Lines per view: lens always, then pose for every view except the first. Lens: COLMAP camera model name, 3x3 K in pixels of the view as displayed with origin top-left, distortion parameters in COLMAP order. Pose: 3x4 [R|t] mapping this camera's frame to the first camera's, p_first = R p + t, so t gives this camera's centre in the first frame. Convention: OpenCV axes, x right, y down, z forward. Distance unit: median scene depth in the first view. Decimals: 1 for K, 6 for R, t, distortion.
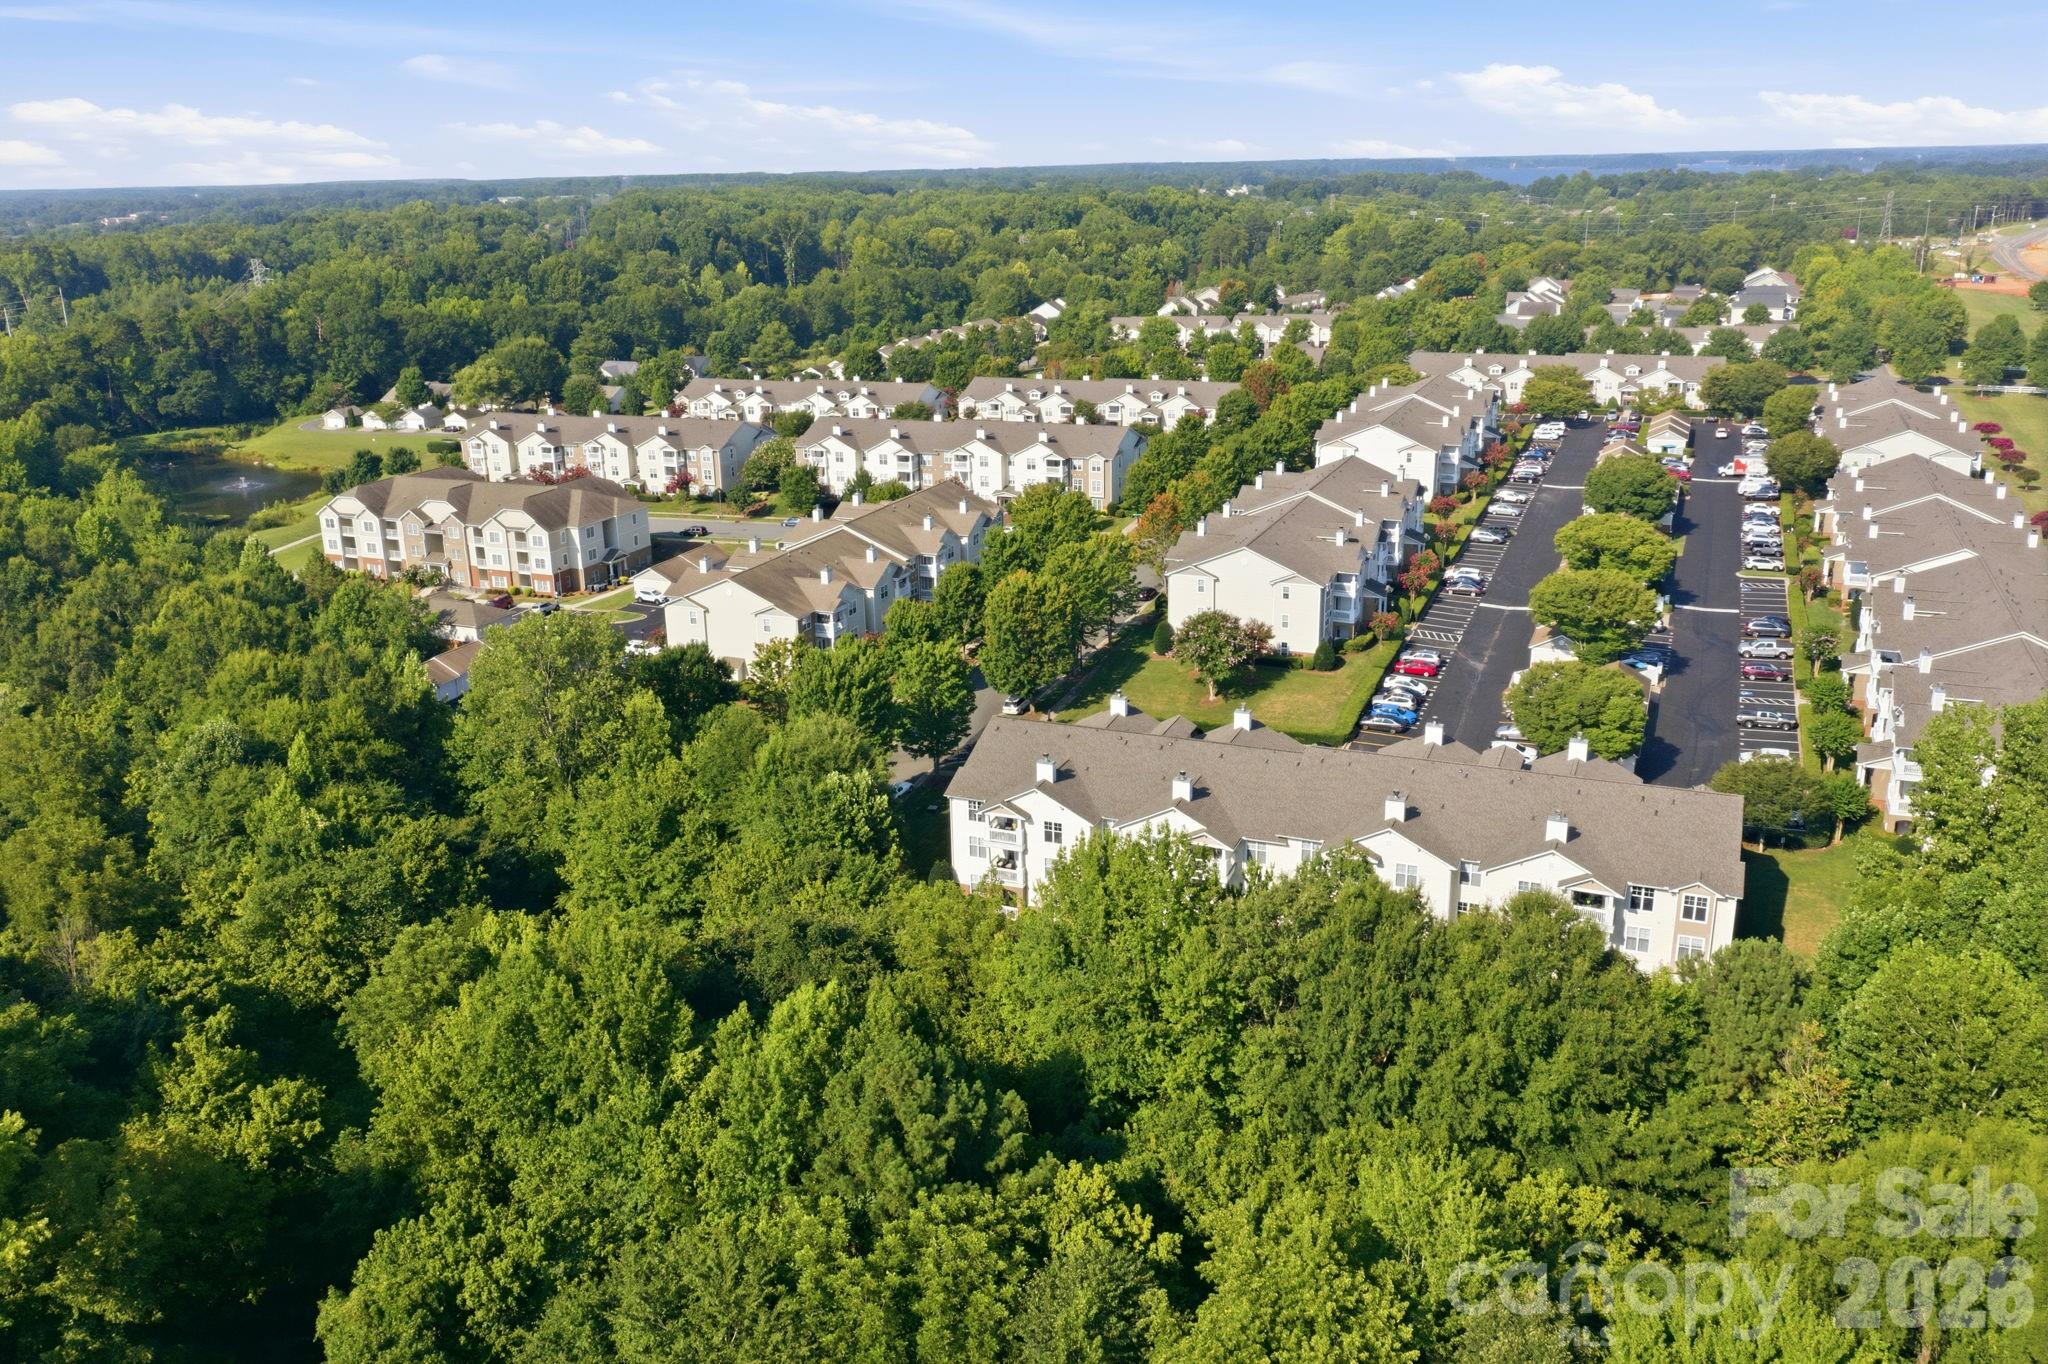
lens RADIAL K [[1607.6, 0, 1022.2], [0, 1607.6, 682.7], [0, 0, 1]] dist [-0.021679, 0.013341]
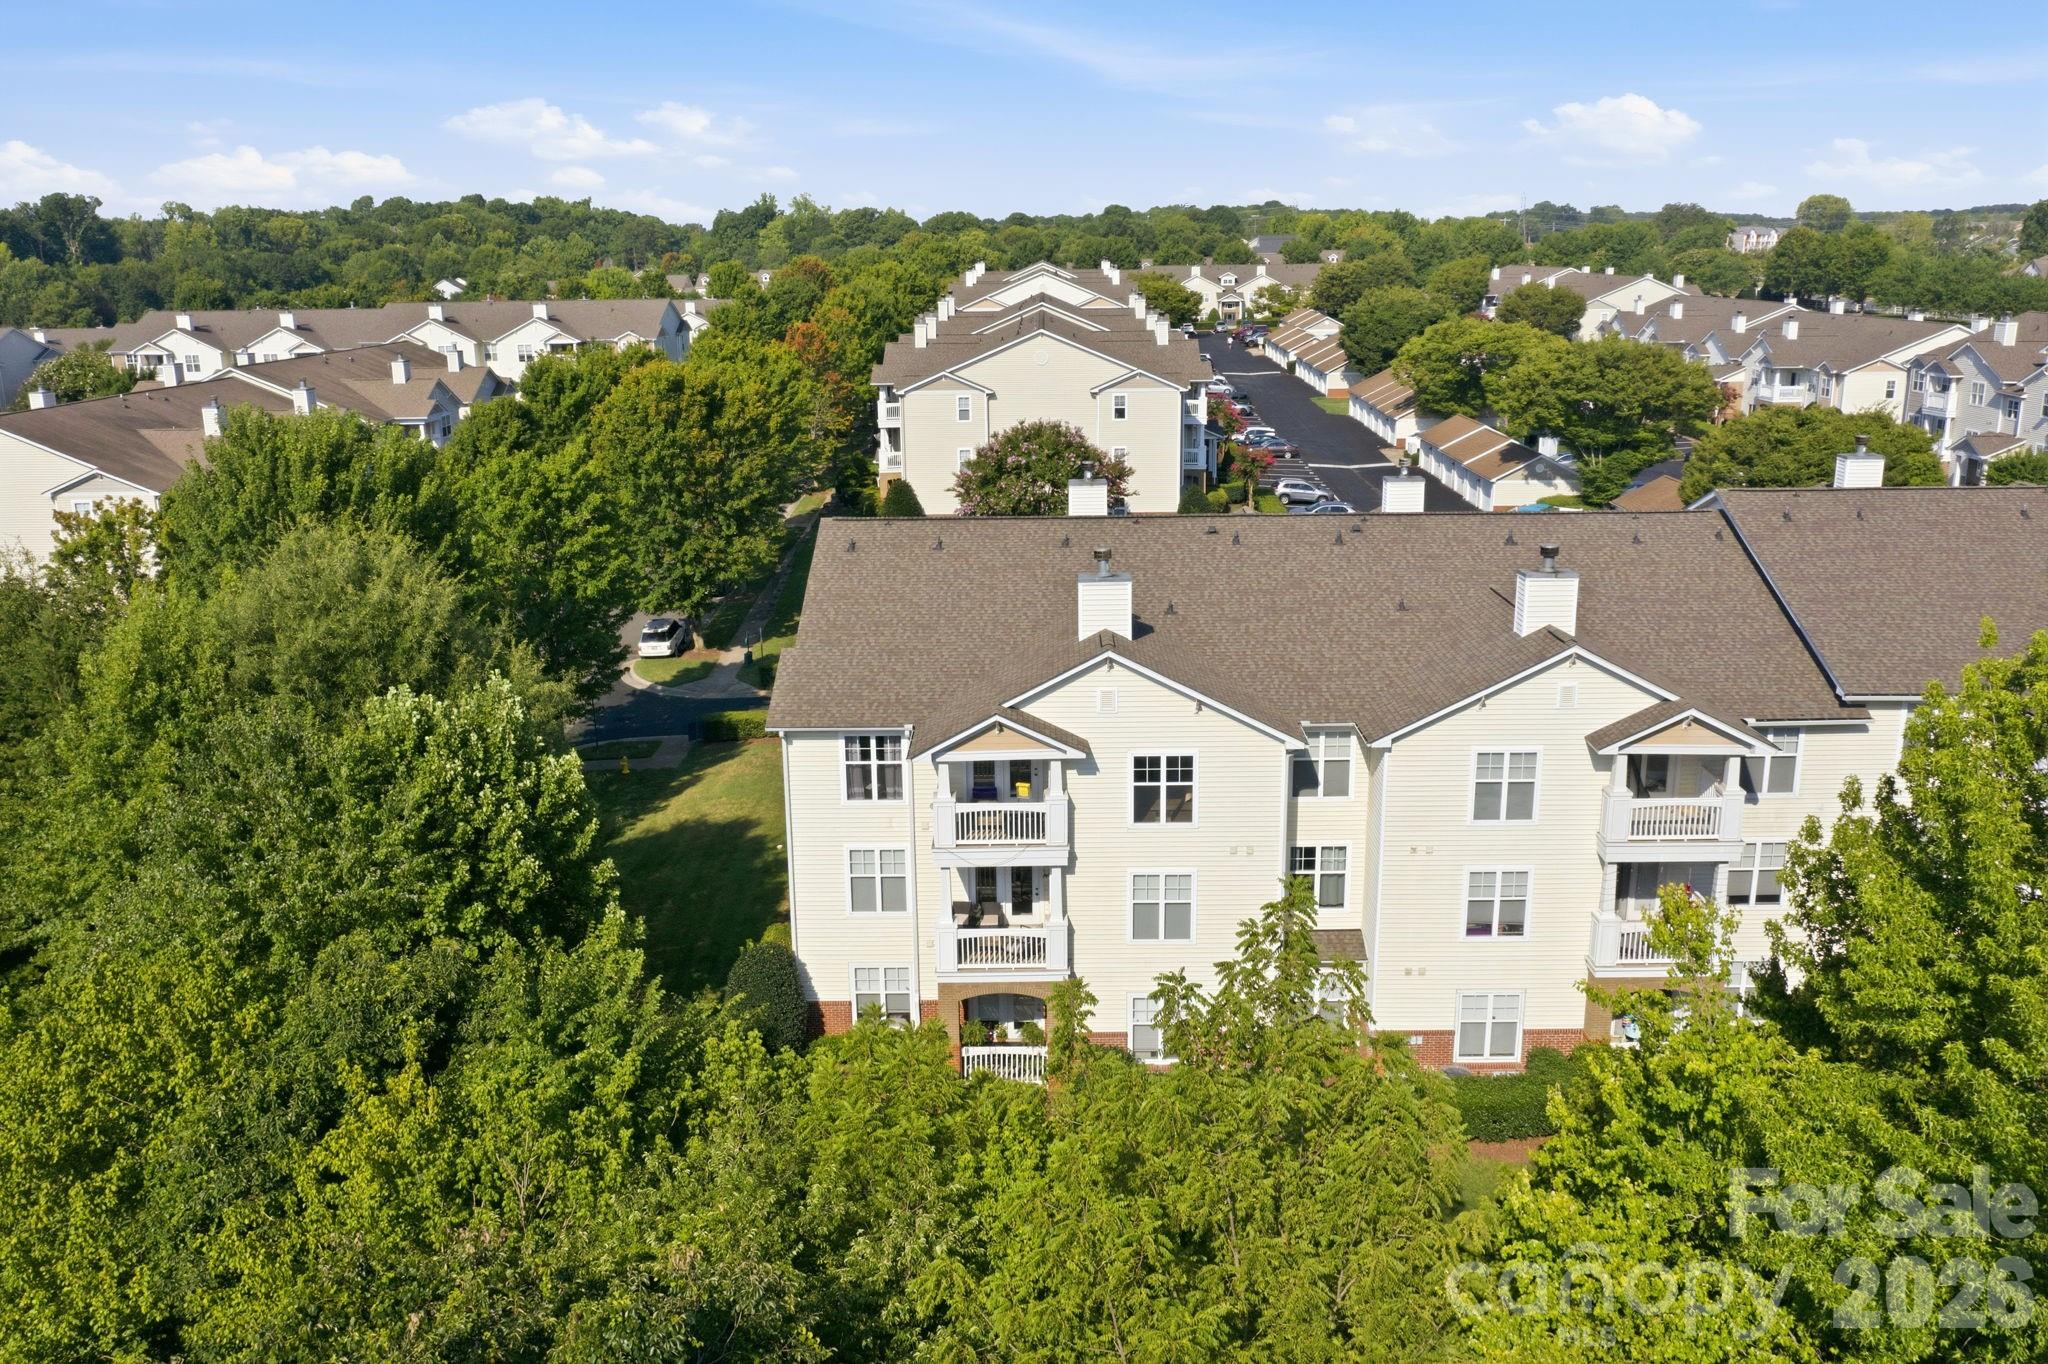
lens RADIAL K [[1607.6, 0, 1032.8], [0, 1607.6, 683.5], [0, 0, 1]] dist [-0.021679, 0.013341]
pose [[0.924001, -0.089924, 0.371666, -0.116552], [0.108564, 0.993652, -0.029488, 0.075654], [-0.366655, 0.067596, 0.927898, 0.681628]]
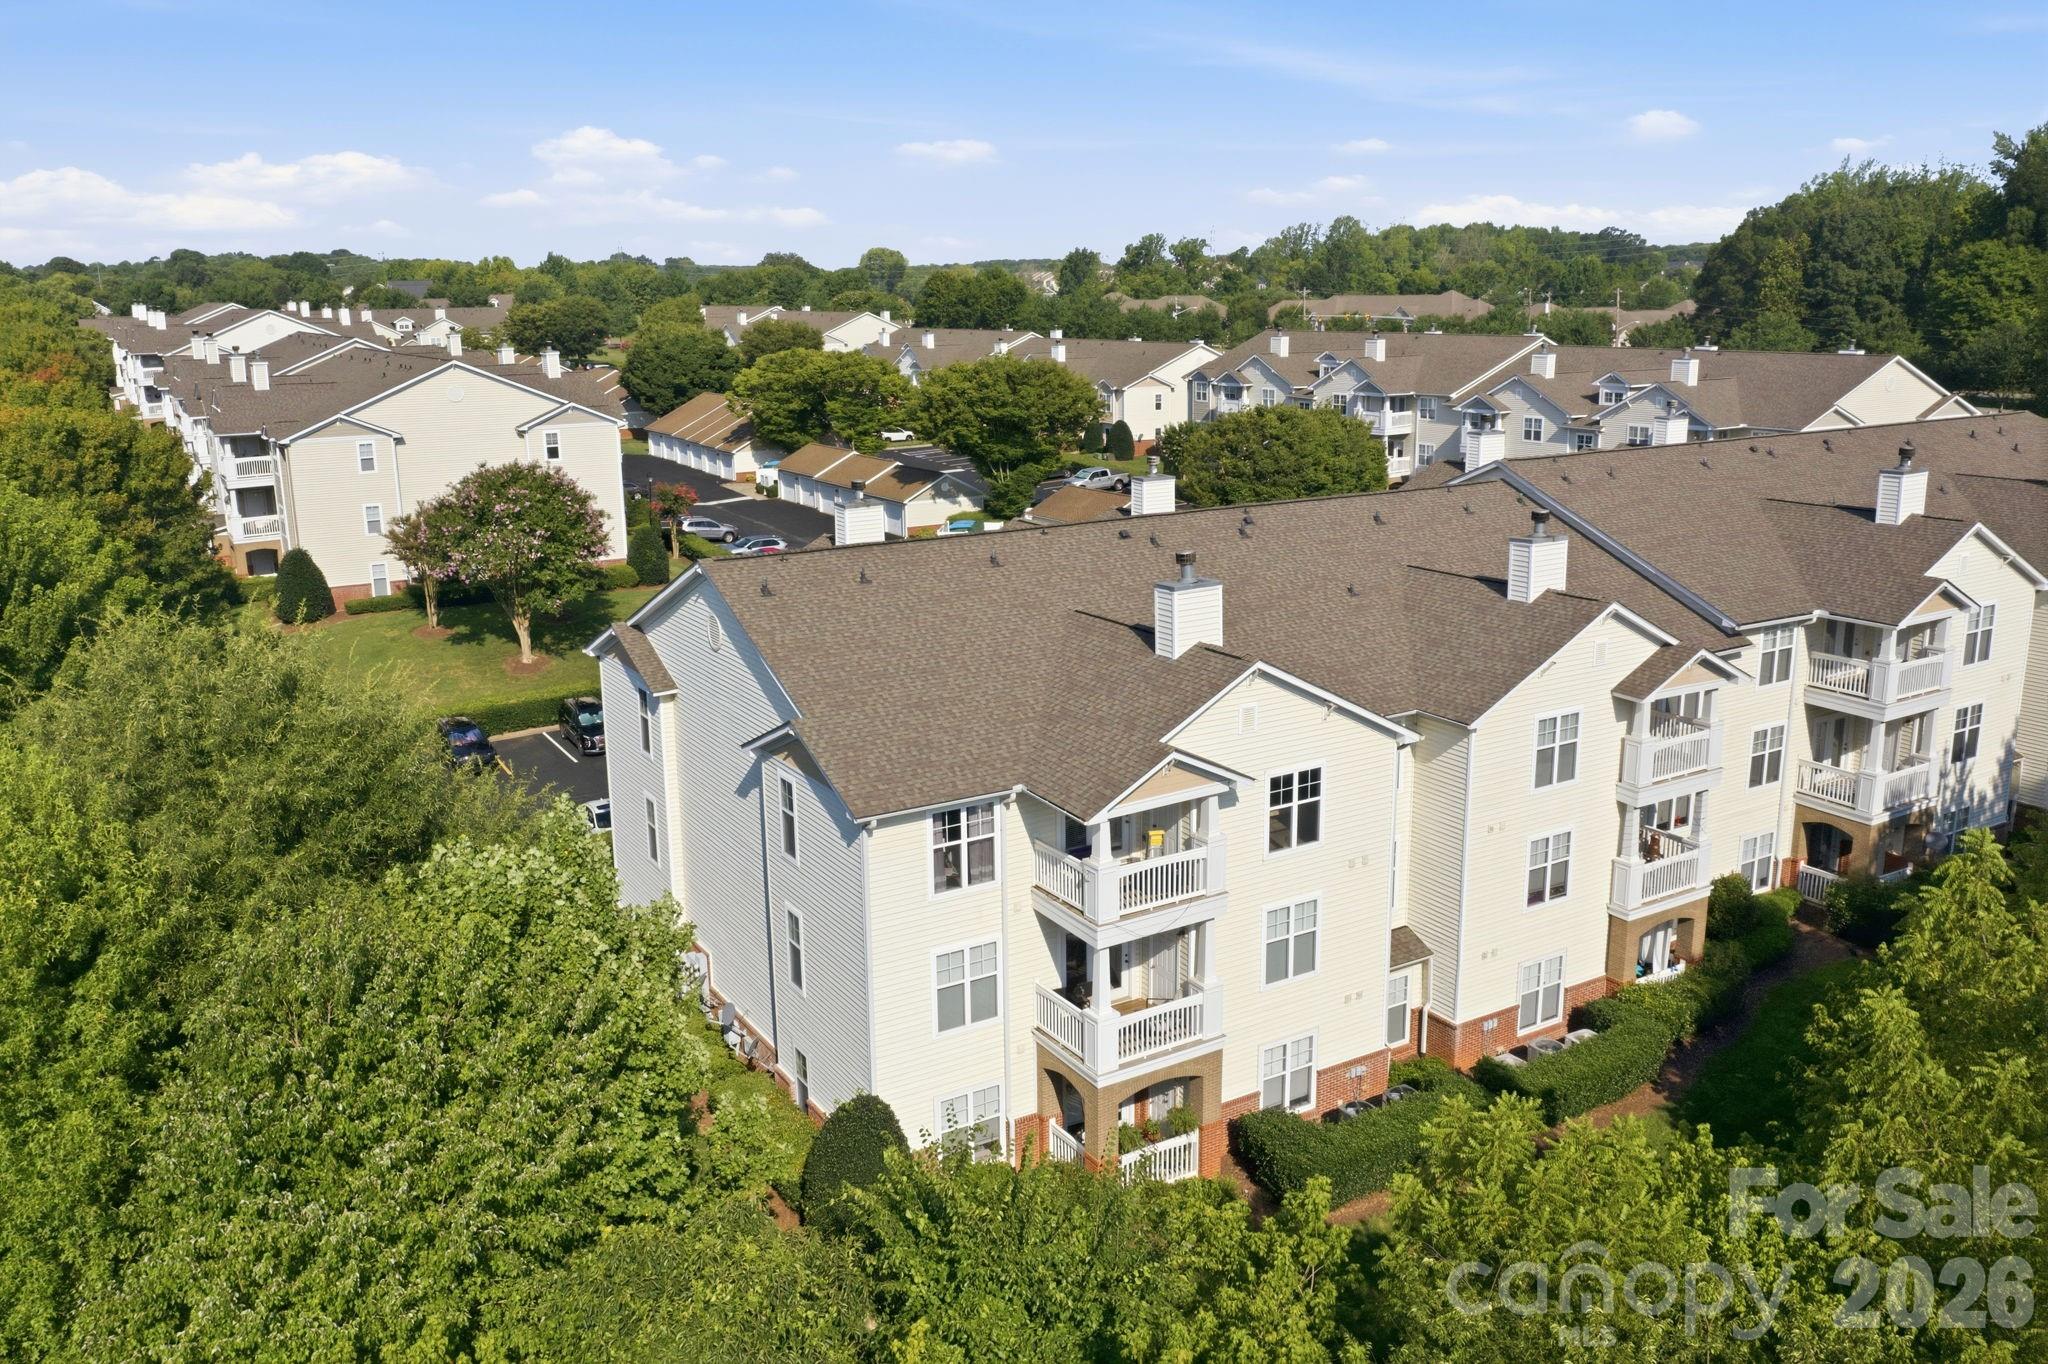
lens RADIAL K [[1607.6, 0, 1031.6], [0, 1607.6, 670.8], [0, 0, 1]] dist [-0.021679, 0.013341]
pose [[0.580839, -0.174004, 0.795203, -0.222369], [0.247230, 0.968450, 0.031330, 0.046544], [-0.775566, 0.178400, 0.605533, 0.822198]]
